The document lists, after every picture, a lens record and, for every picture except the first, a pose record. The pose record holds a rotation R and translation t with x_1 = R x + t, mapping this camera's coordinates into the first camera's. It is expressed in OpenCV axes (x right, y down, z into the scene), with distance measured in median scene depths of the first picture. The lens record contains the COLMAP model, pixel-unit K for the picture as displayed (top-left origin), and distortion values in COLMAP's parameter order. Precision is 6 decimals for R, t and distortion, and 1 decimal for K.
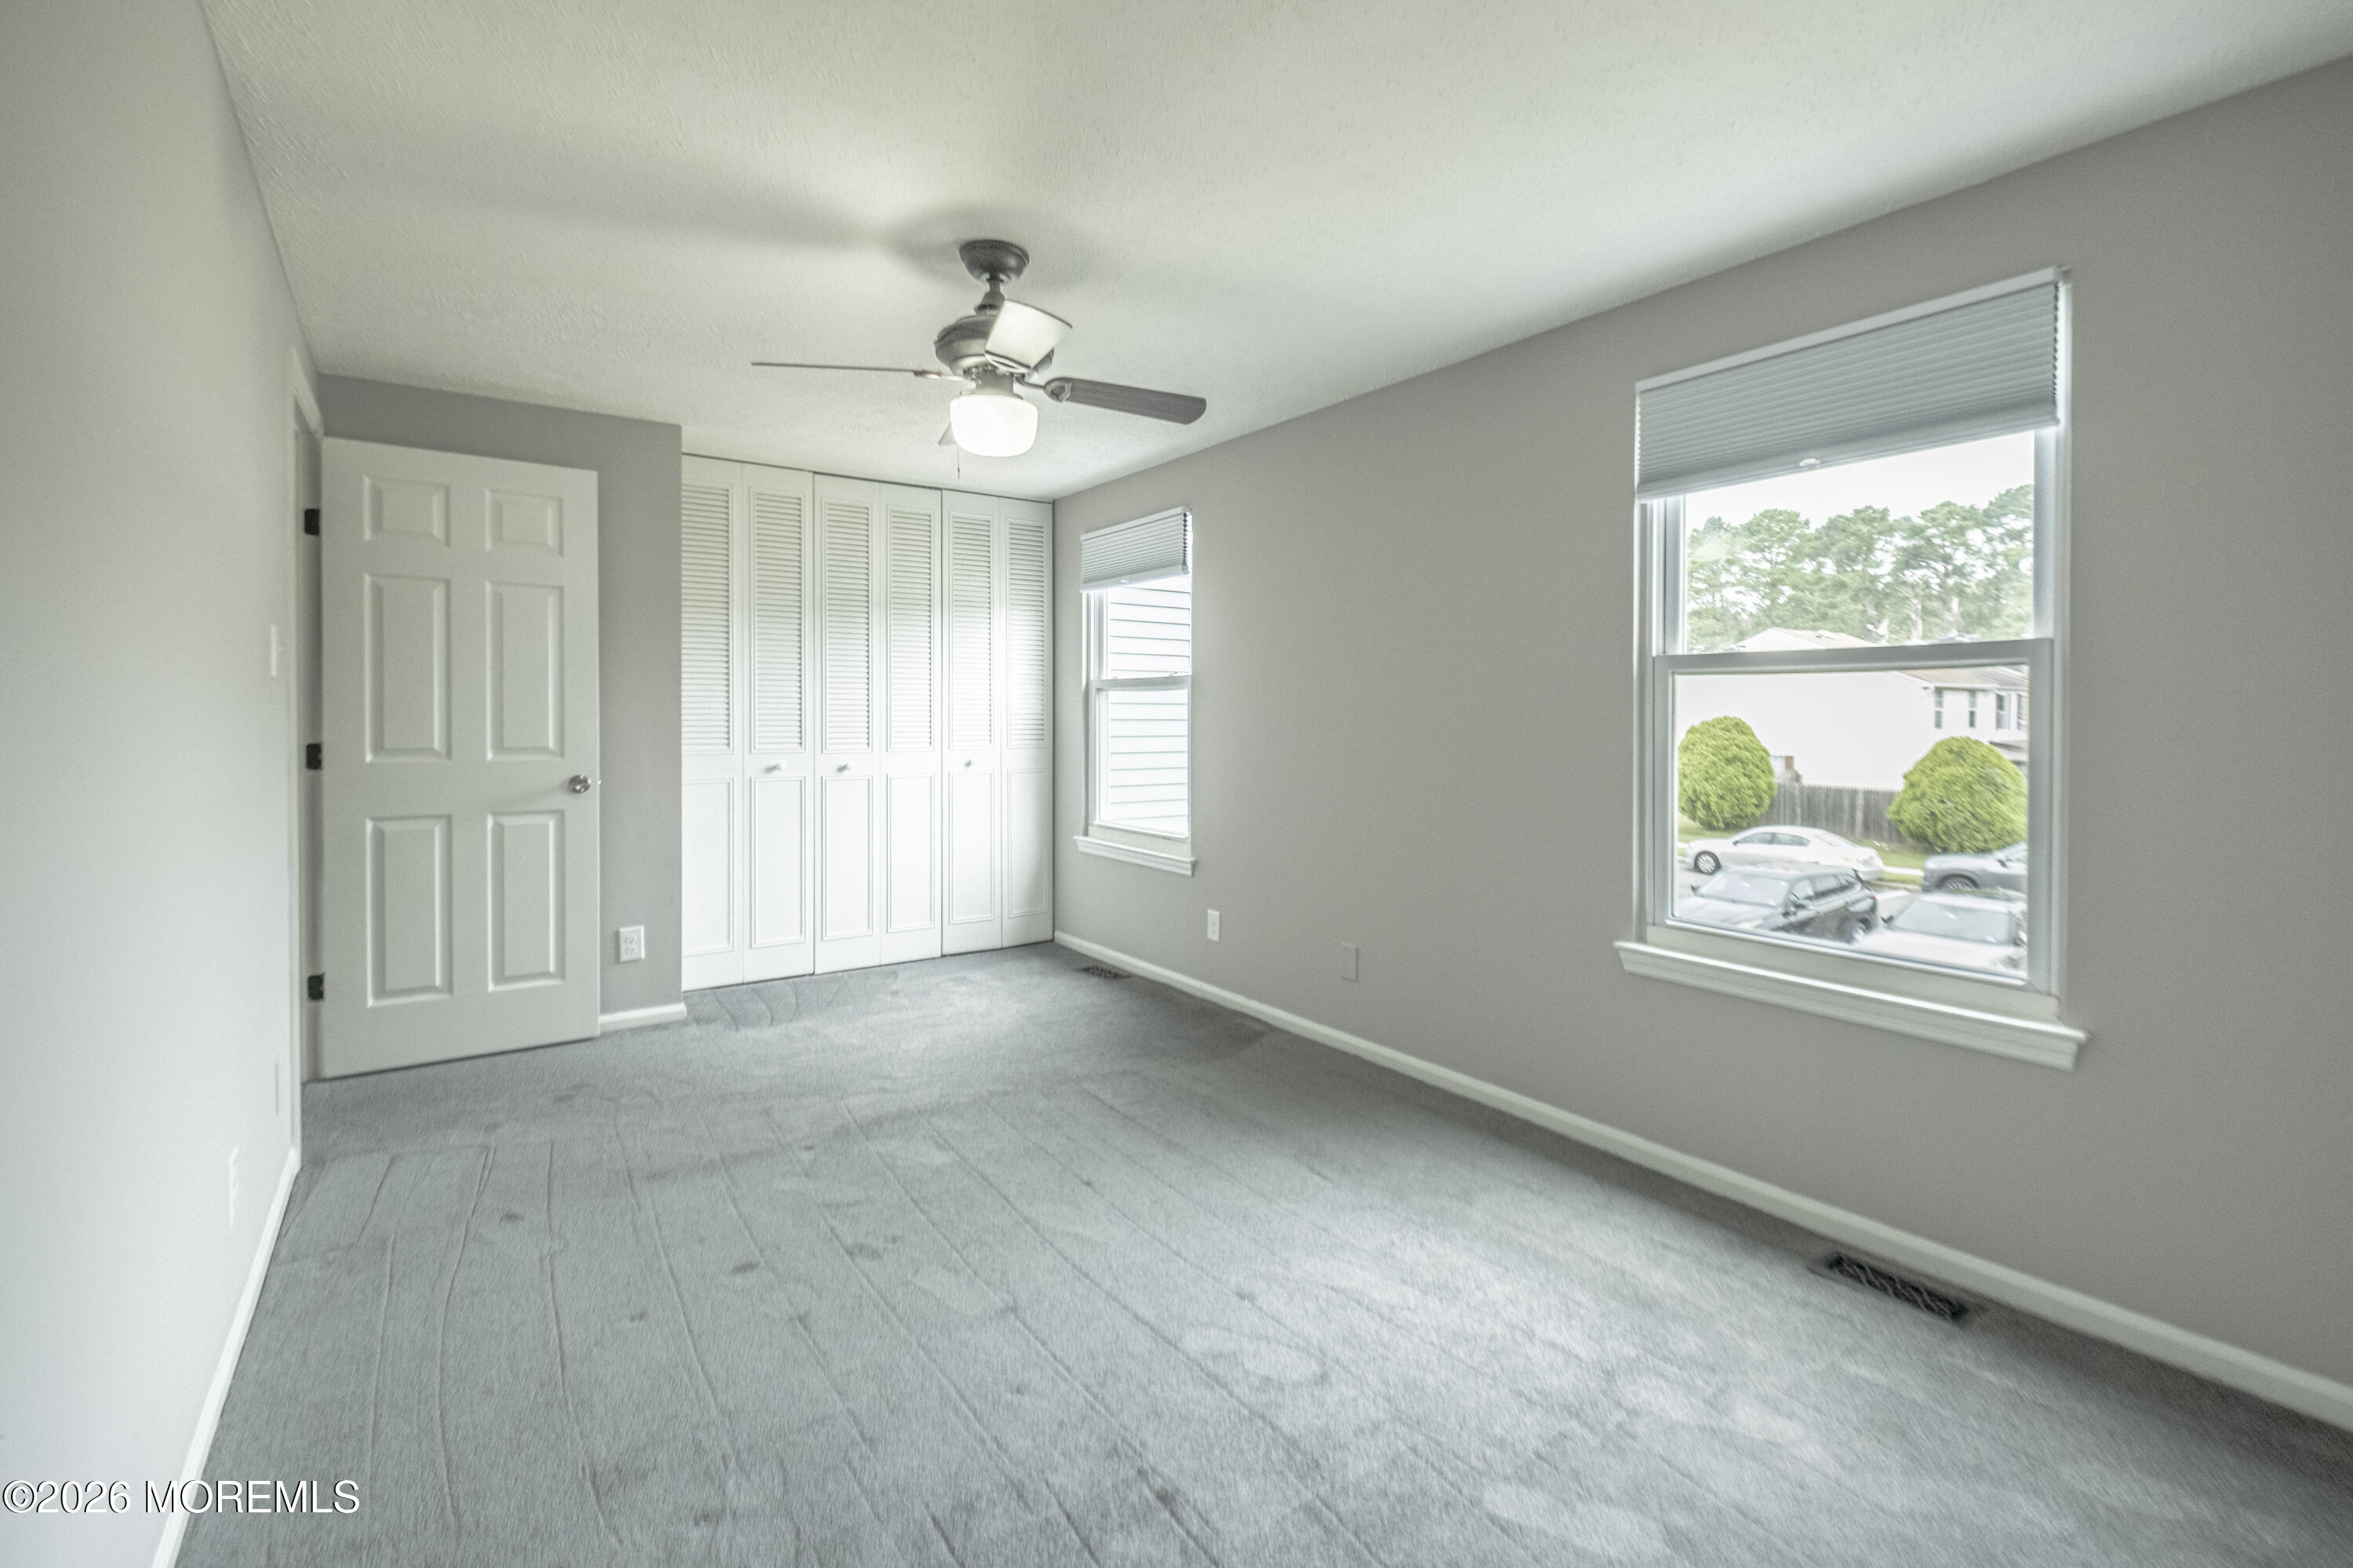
lens RADIAL K [[1081.1, 0, 1183.0], [0, 1081.1, 707.8], [0, 0, 1]] dist [0.013726, -0.001126]
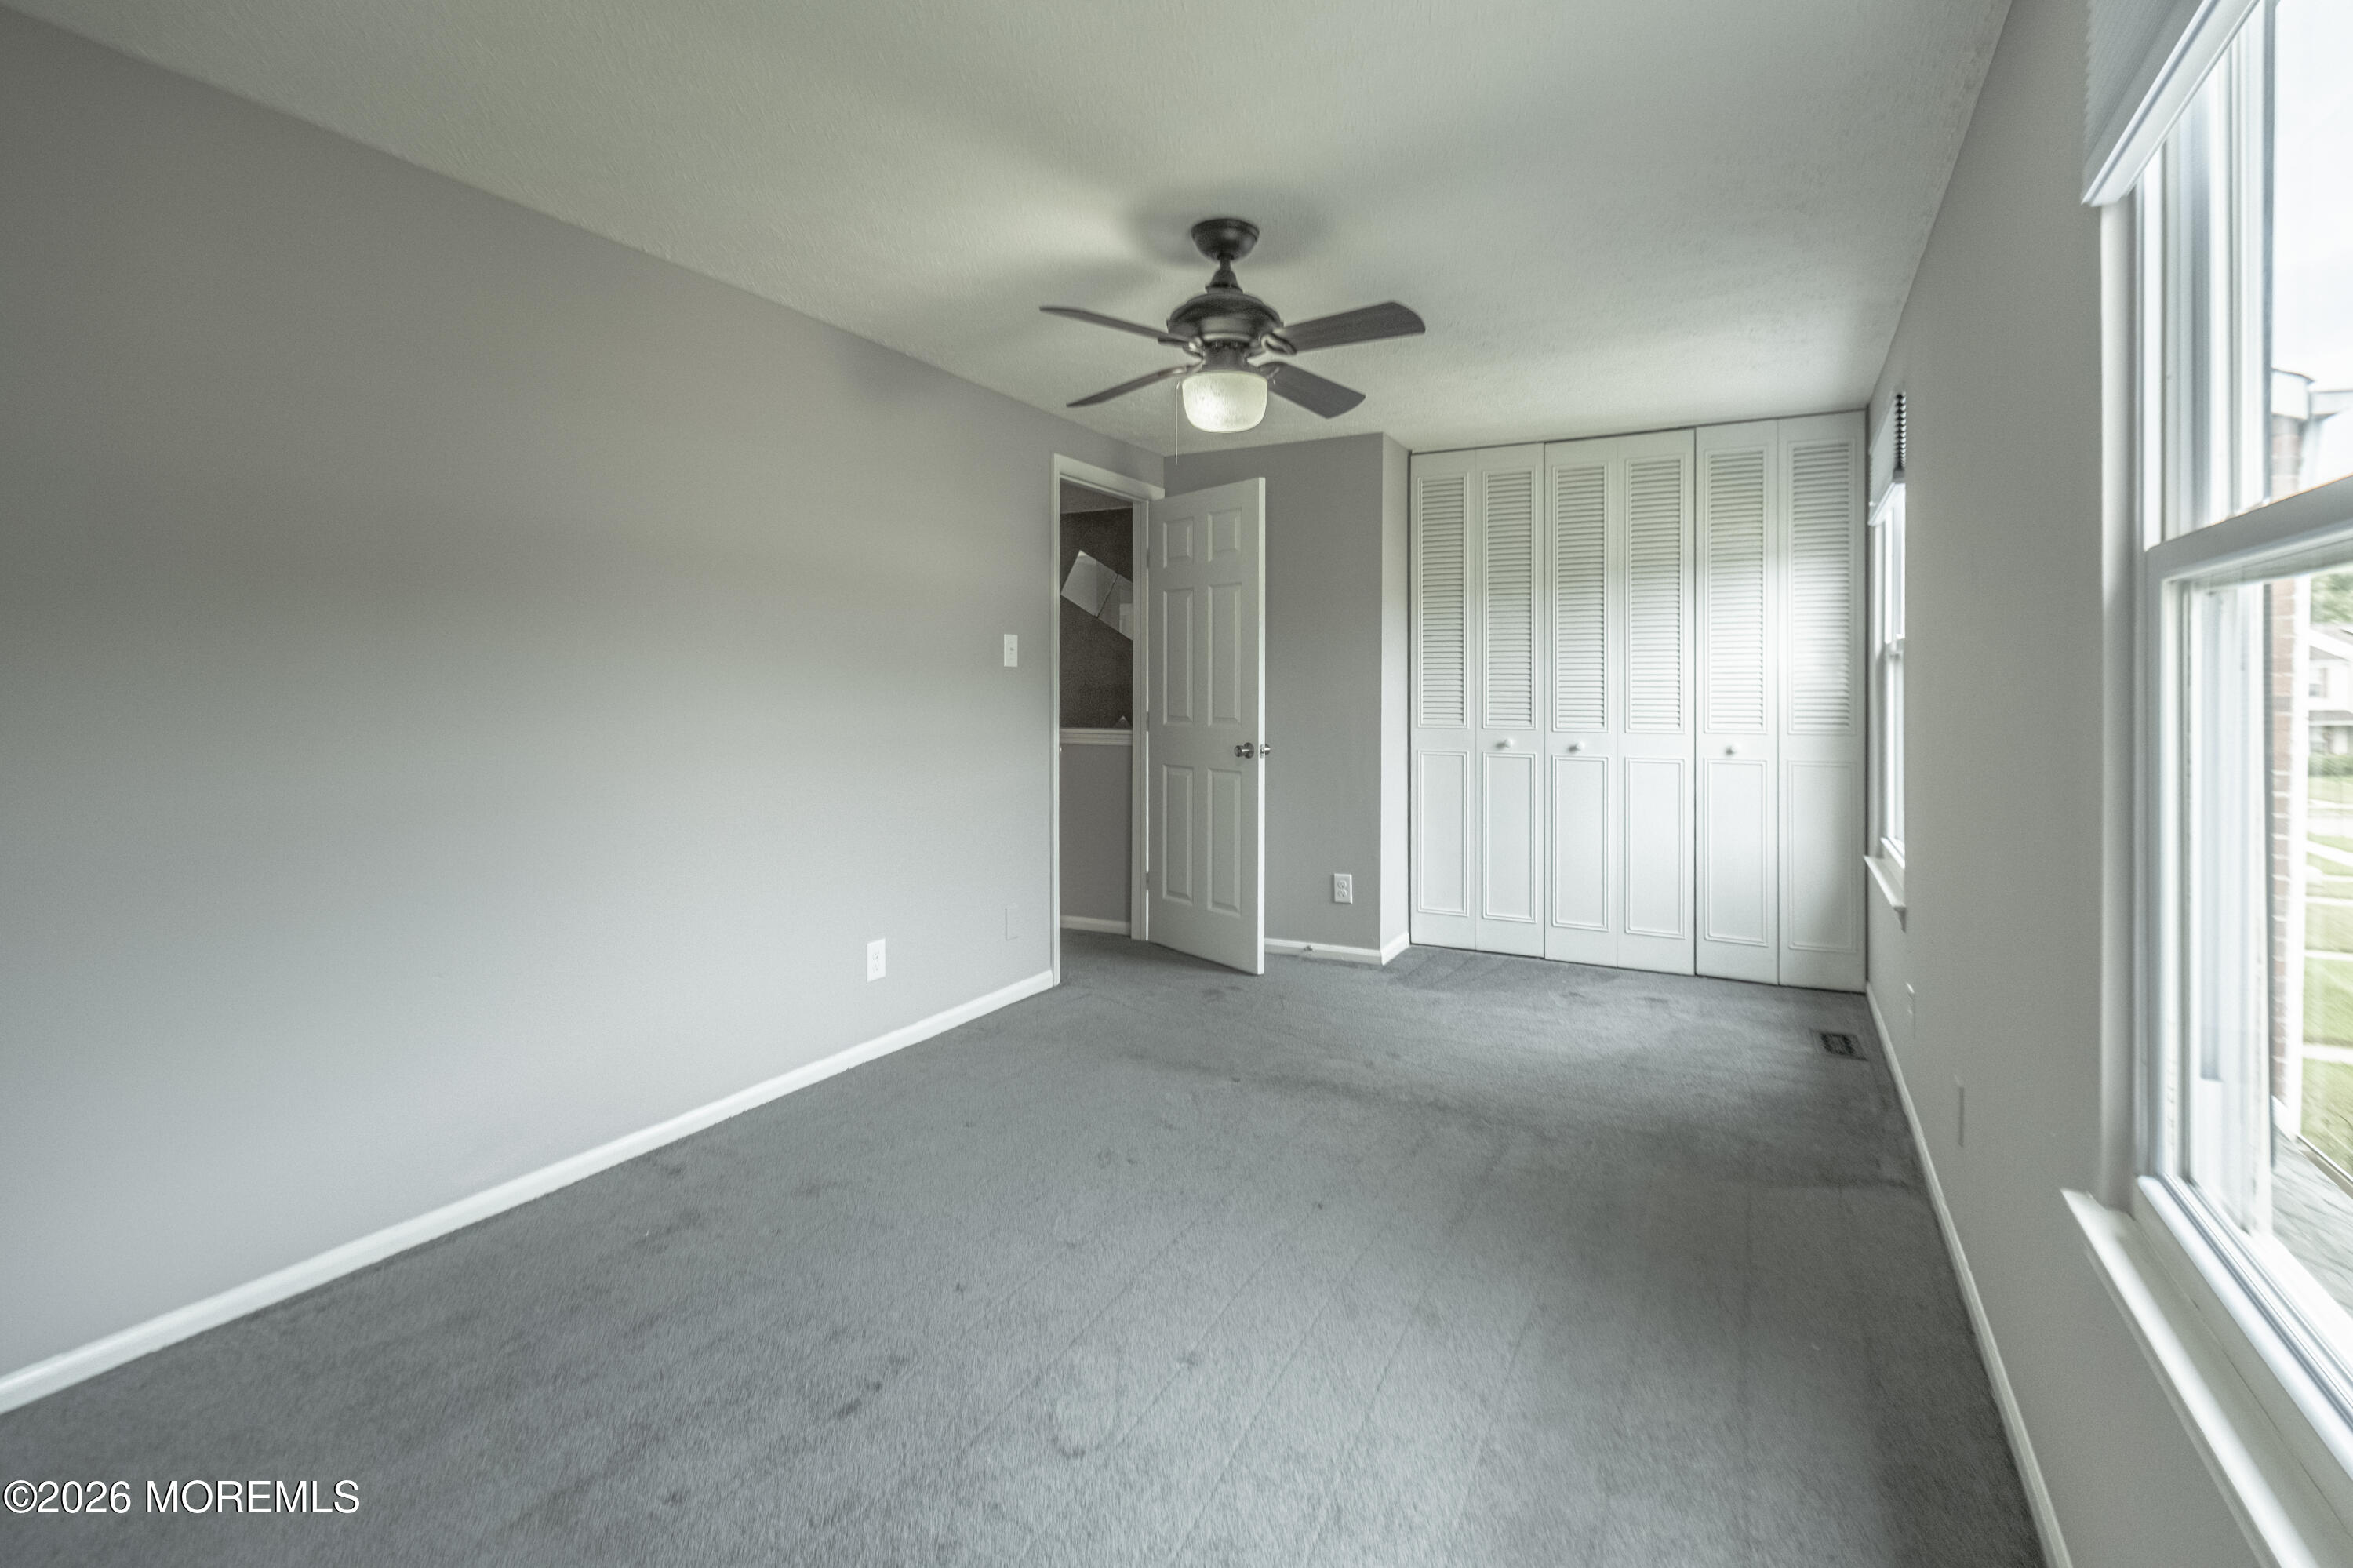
lens RADIAL K [[1081.1, 0, 1193.5], [0, 1081.1, 693.2], [0, 0, 1]] dist [0.013726, -0.001126]
pose [[0.459334, 0.002632, -0.888260, 0.450662], [0.003946, 0.999980, 0.005004, 0.001897], [0.888255, -0.005804, 0.459315, 0.328760]]
